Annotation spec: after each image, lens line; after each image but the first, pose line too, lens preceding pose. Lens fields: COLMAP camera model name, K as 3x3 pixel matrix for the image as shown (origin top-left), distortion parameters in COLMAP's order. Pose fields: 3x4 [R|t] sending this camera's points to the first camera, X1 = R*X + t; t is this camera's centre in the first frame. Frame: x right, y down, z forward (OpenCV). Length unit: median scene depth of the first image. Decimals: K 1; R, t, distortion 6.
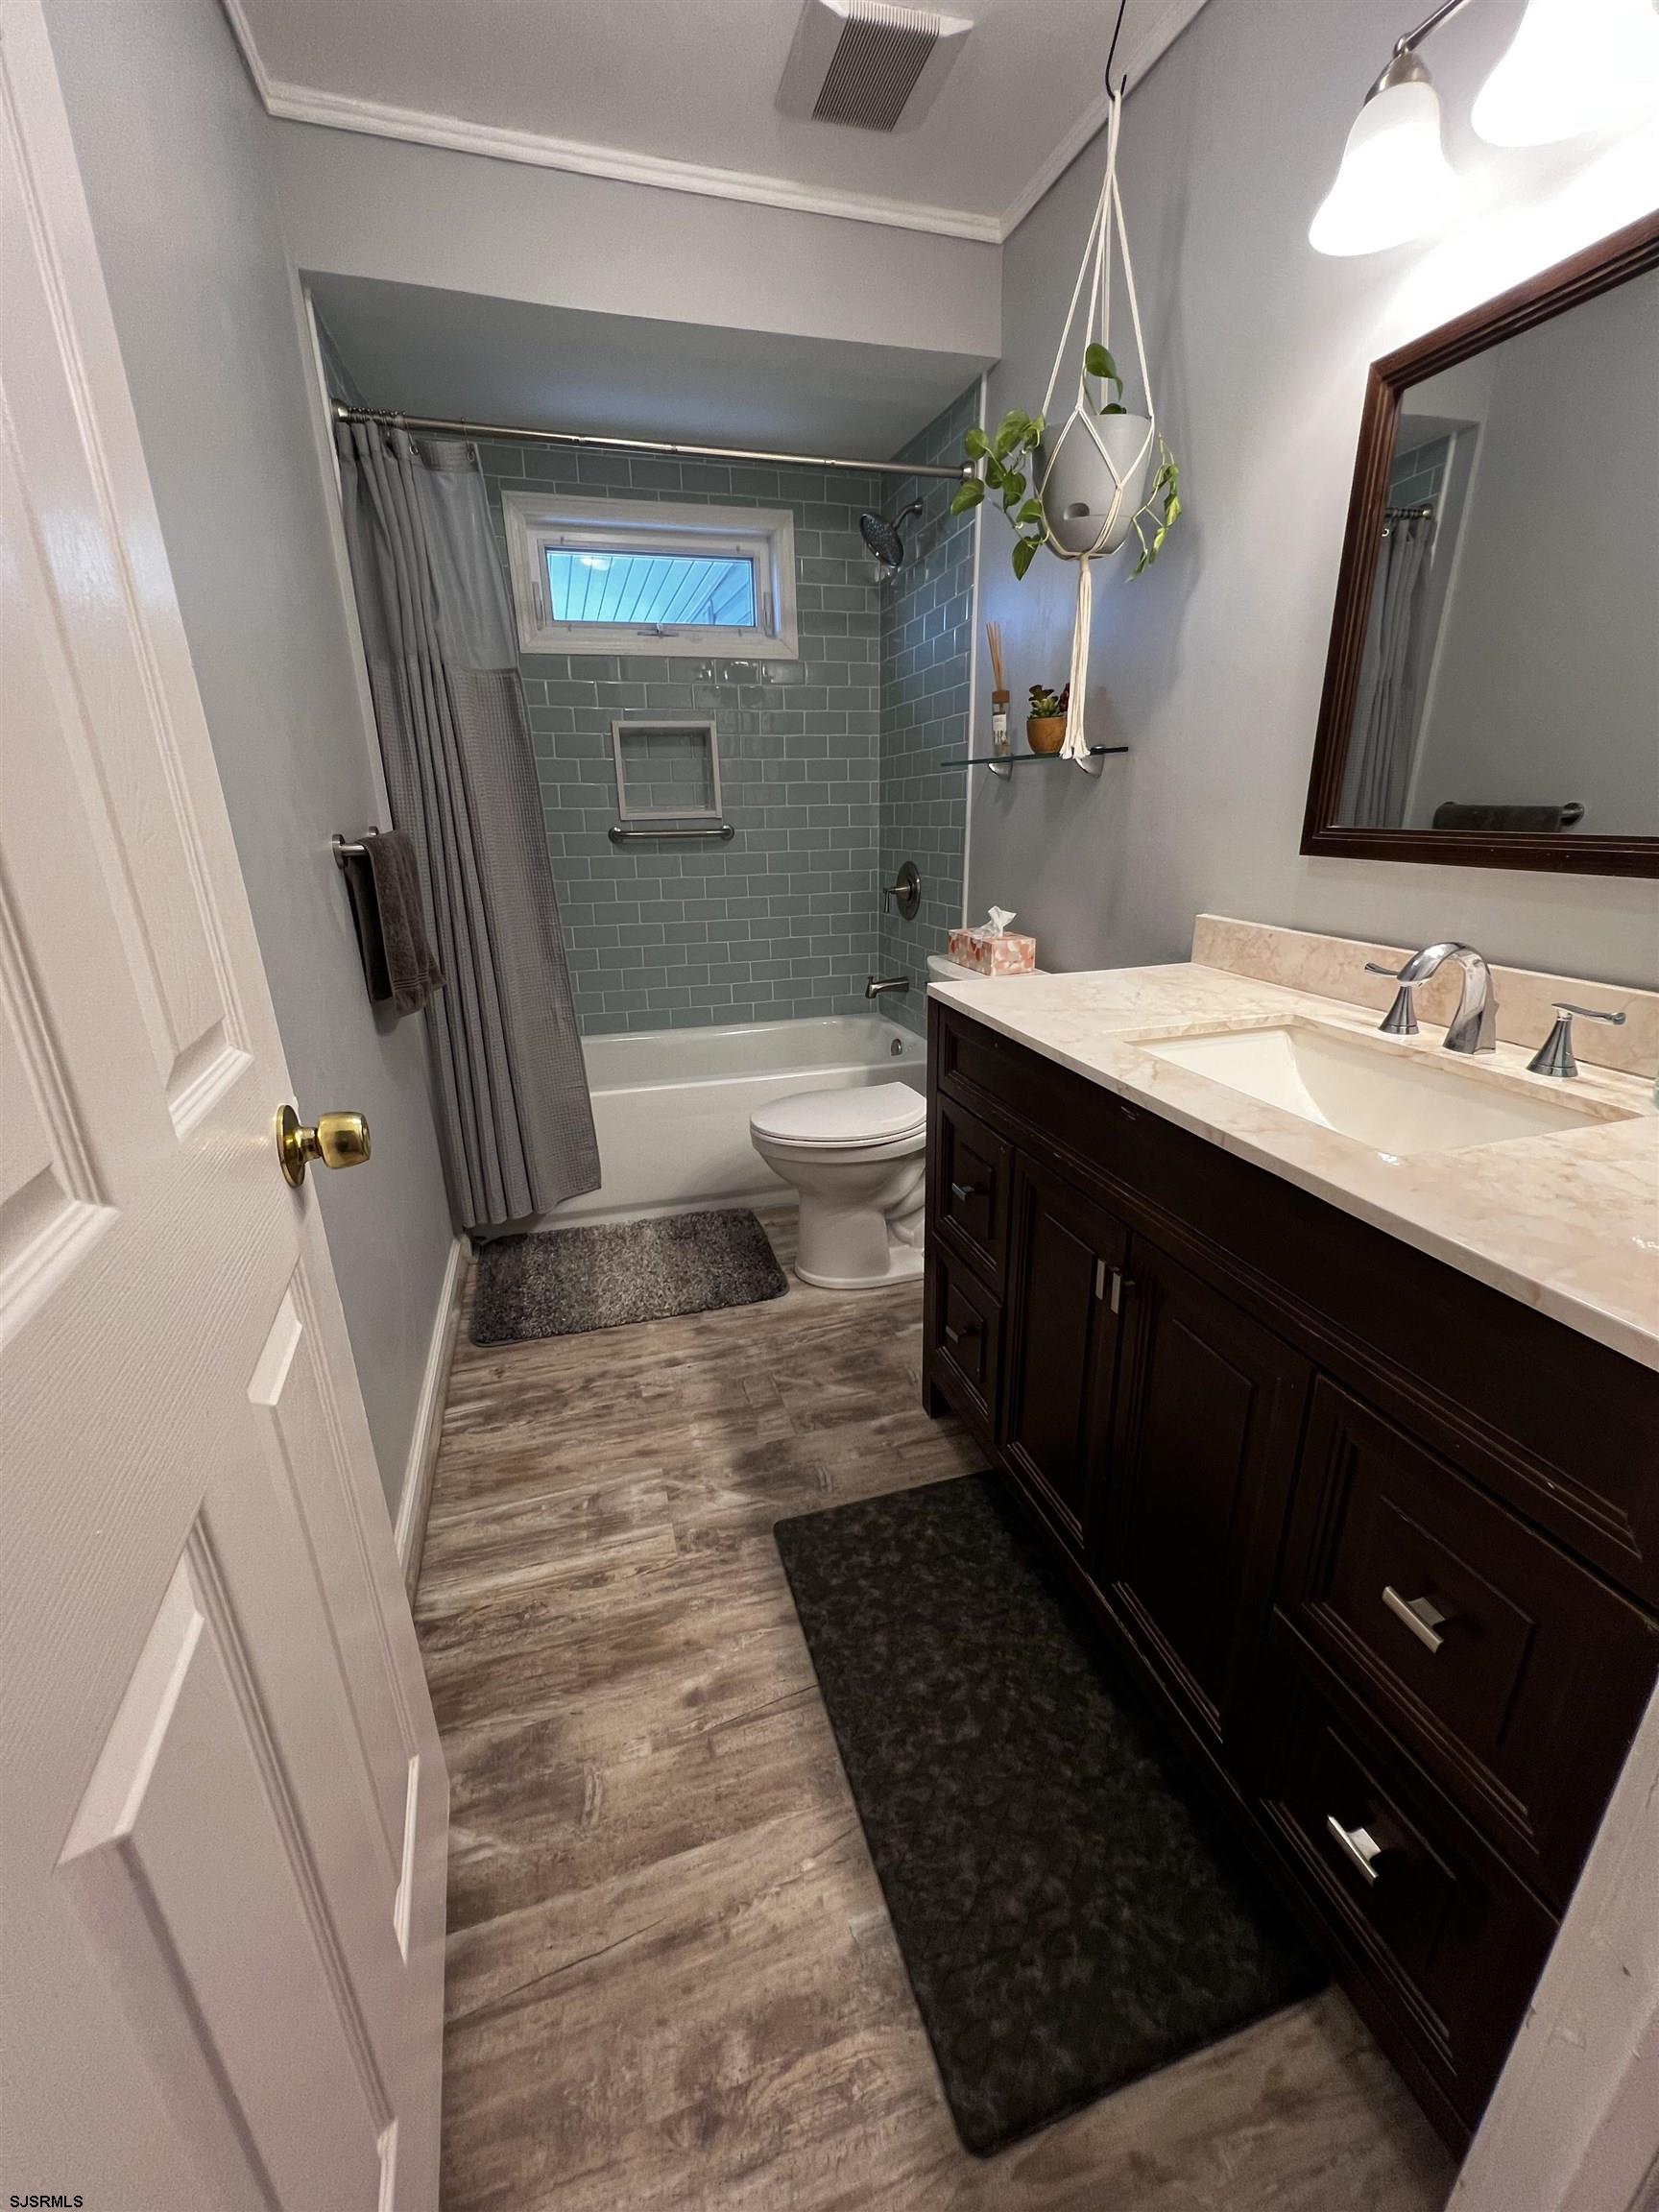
lens RADIAL K [[881.5, 0, 838.1], [0, 881.5, 1089.8], [0, 0, 1]] dist [-0.002277, 0.001076]
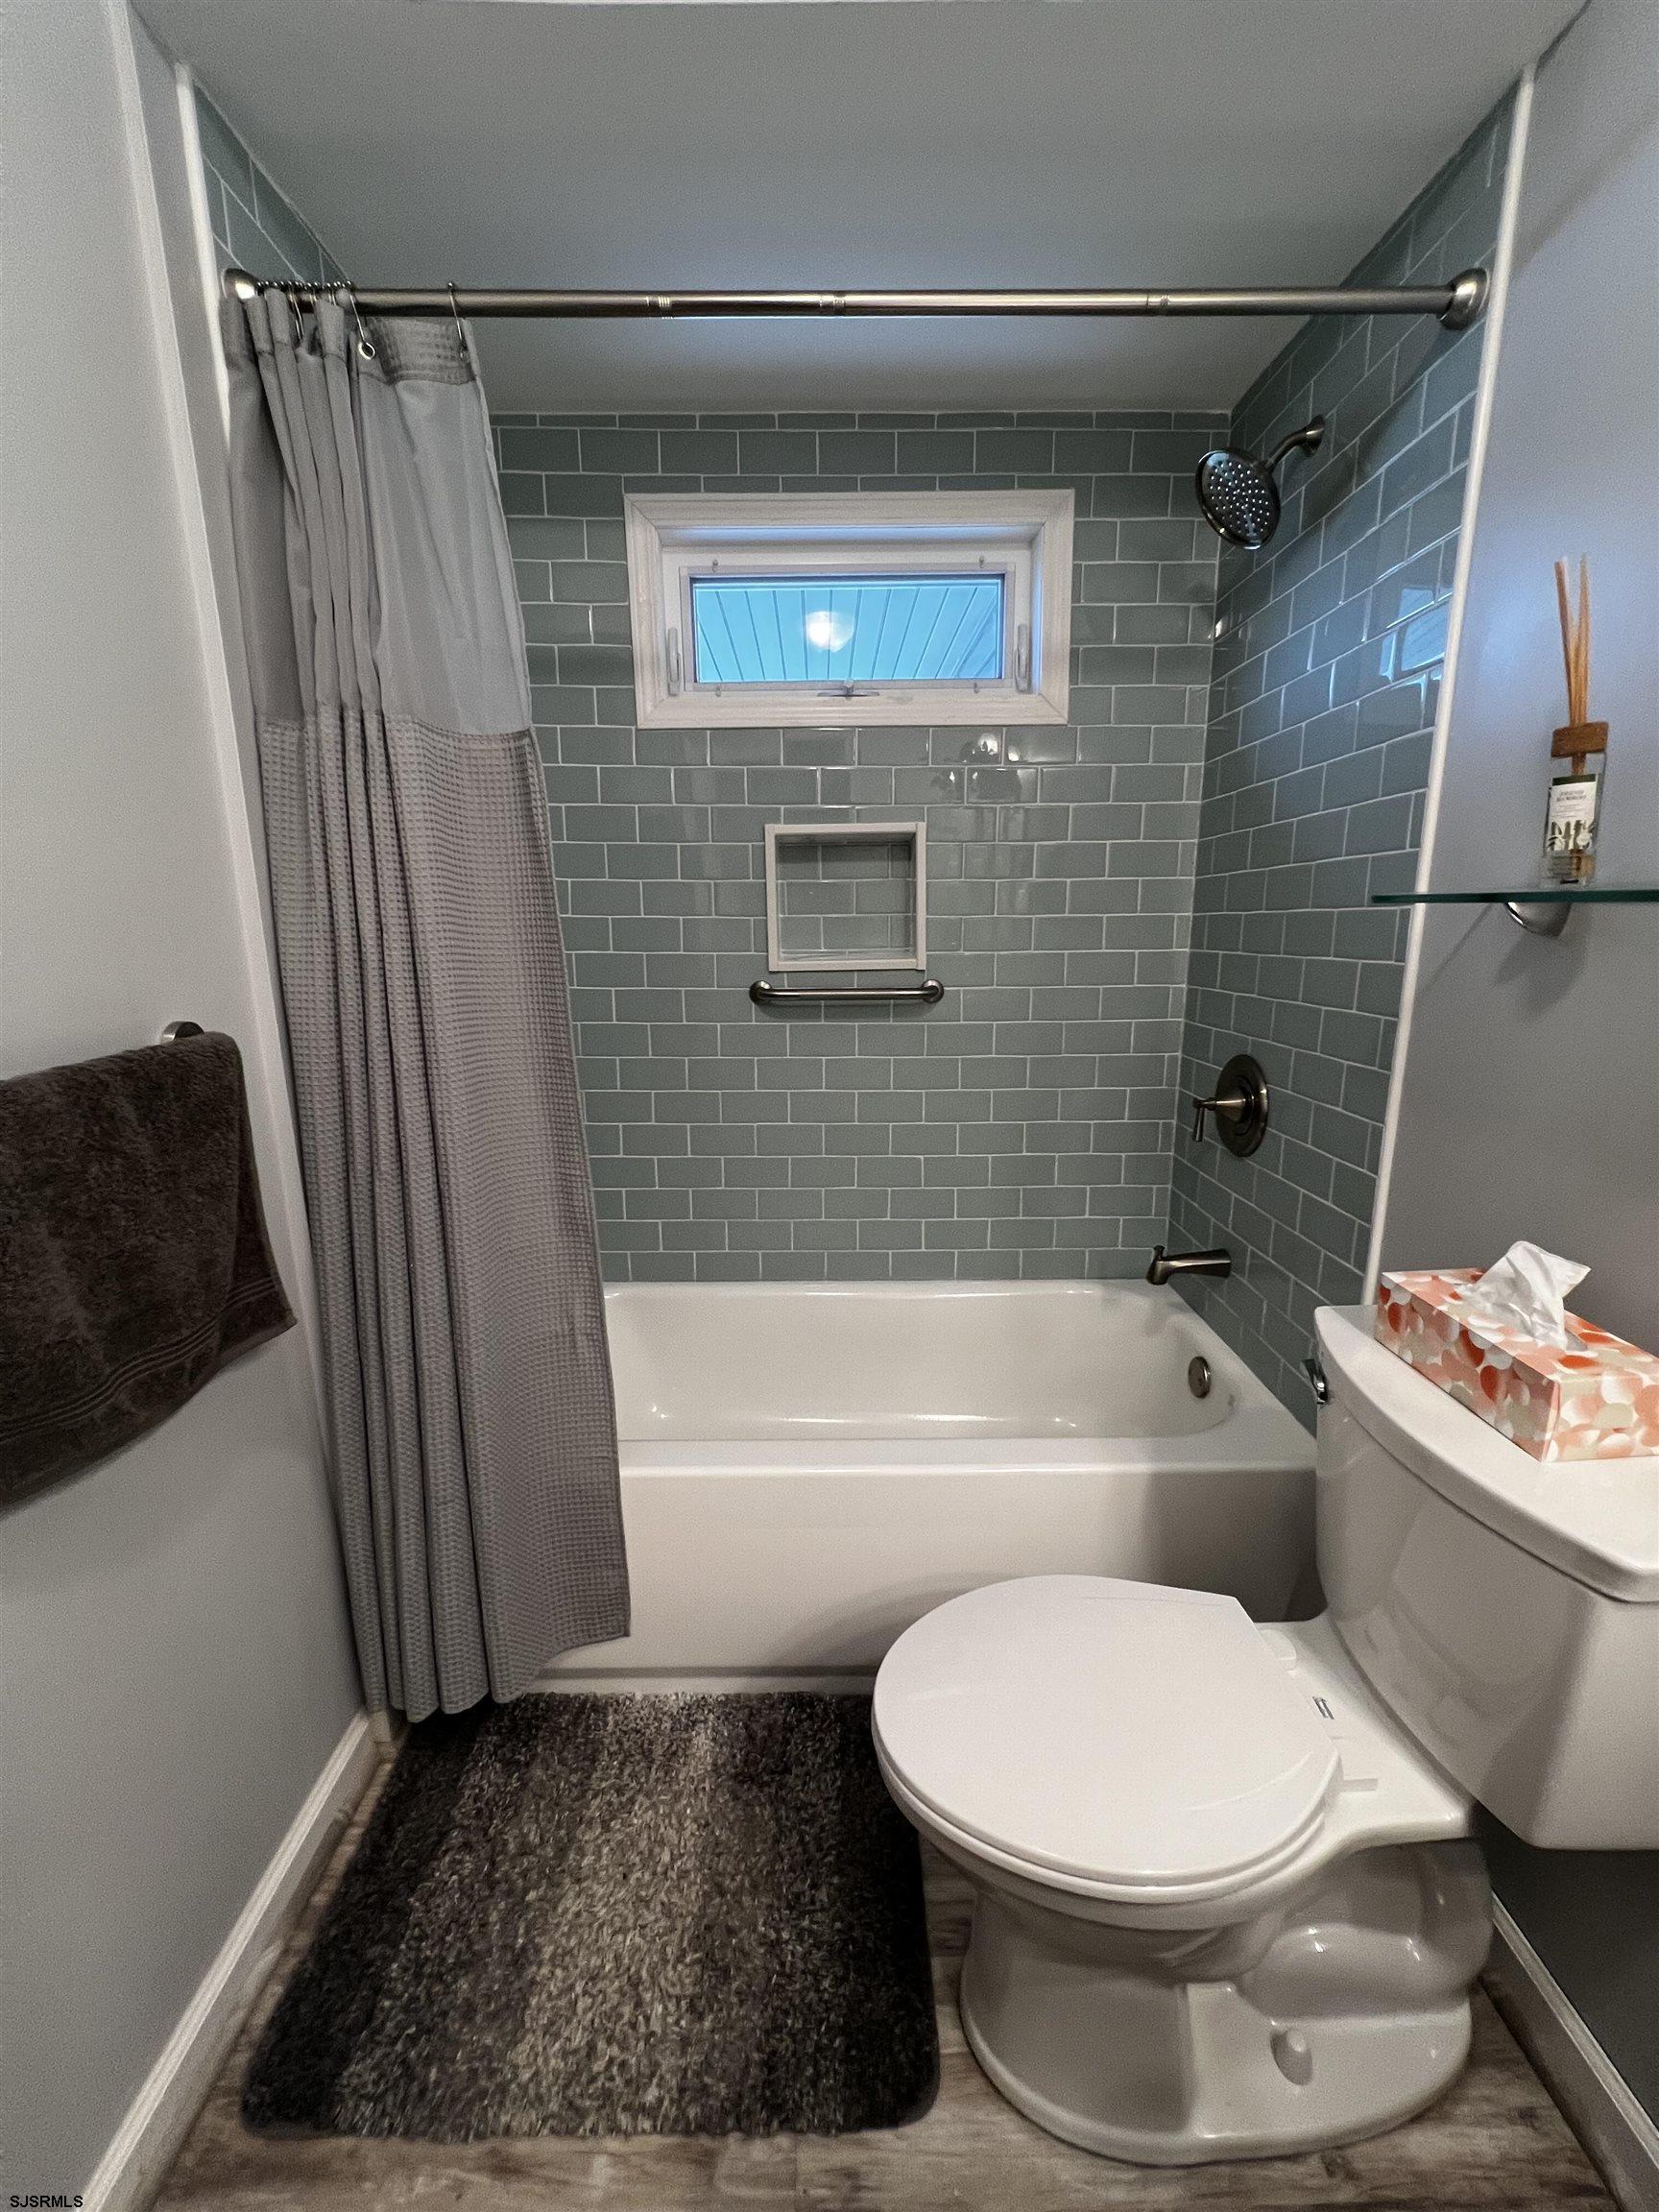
lens RADIAL K [[881.5, 0, 832.0], [0, 881.5, 1089.5], [0, 0, 1]] dist [-0.002277, 0.001076]
pose [[0.957129, 0.064982, -0.282278, -0.019146], [-0.096404, 0.990418, -0.098881, -0.248590], [0.273148, 0.121855, 0.954223, 0.625678]]
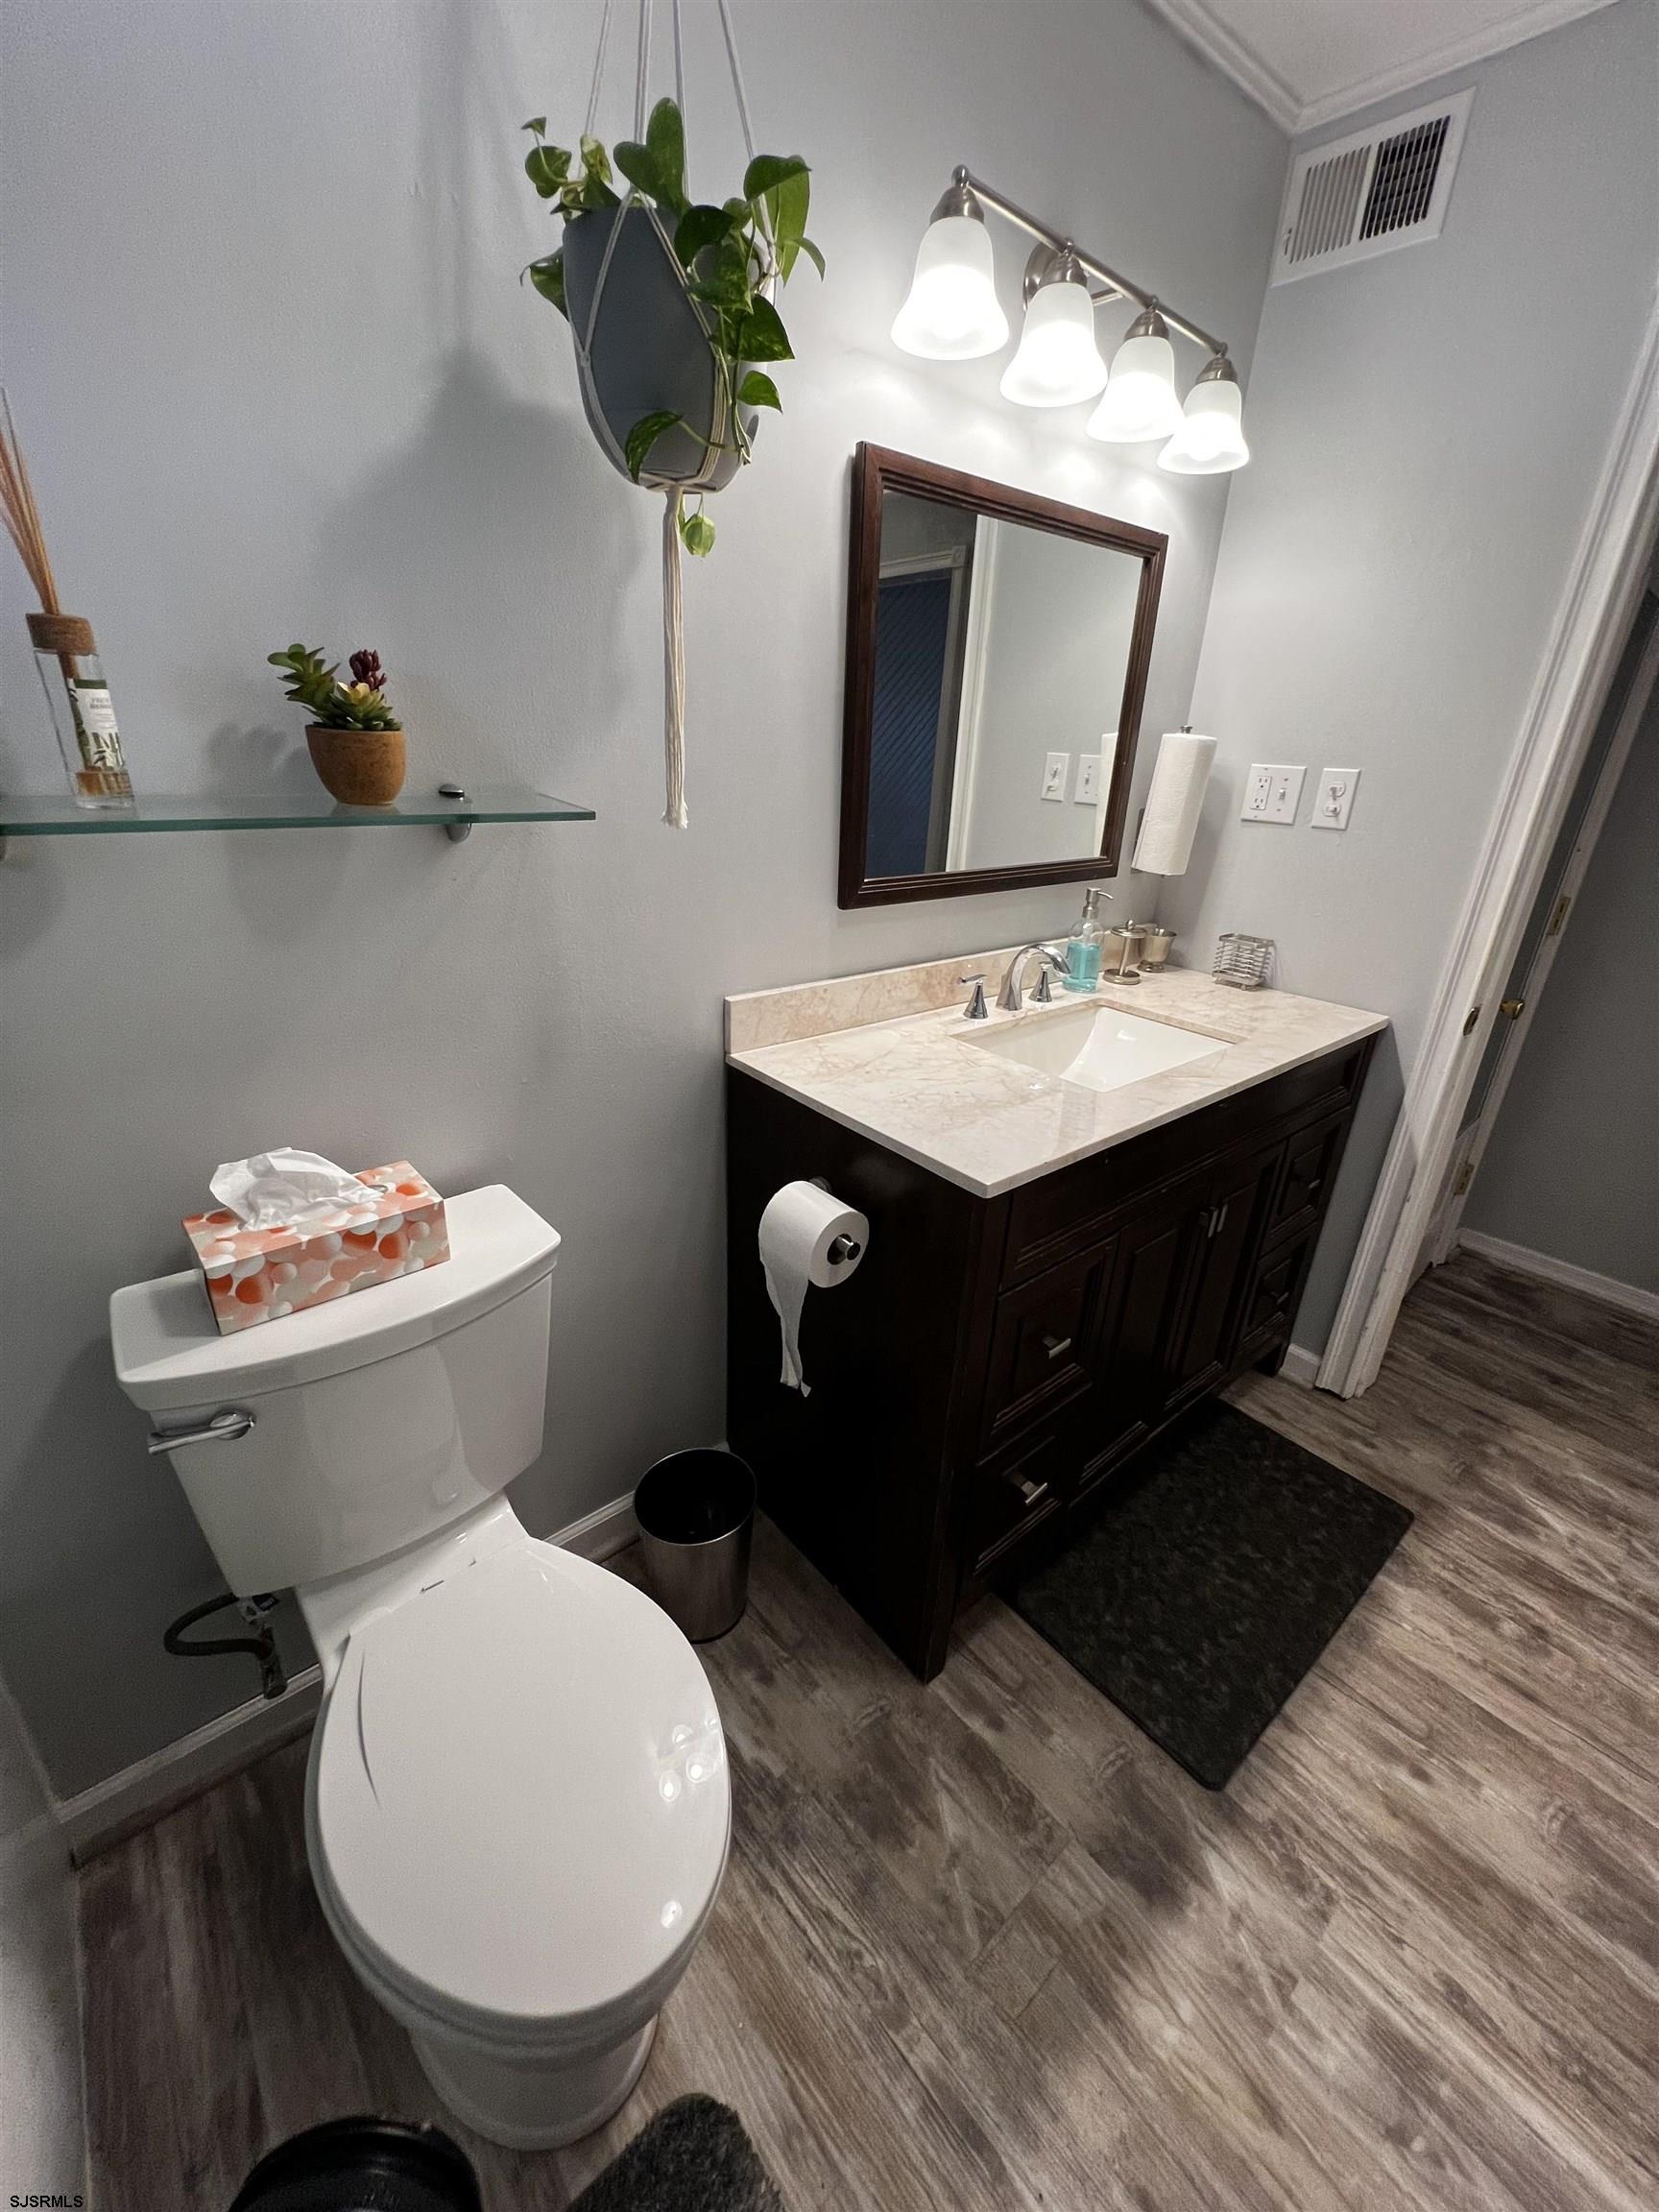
lens RADIAL K [[881.5, 0, 833.8], [0, 881.5, 1089.9], [0, 0, 1]] dist [-0.002277, 0.001076]
pose [[-0.387306, -0.344726, 0.855078, -0.334234], [0.256870, 0.850392, 0.459186, -0.430717], [-0.885444, 0.397490, -0.240812, 1.018532]]
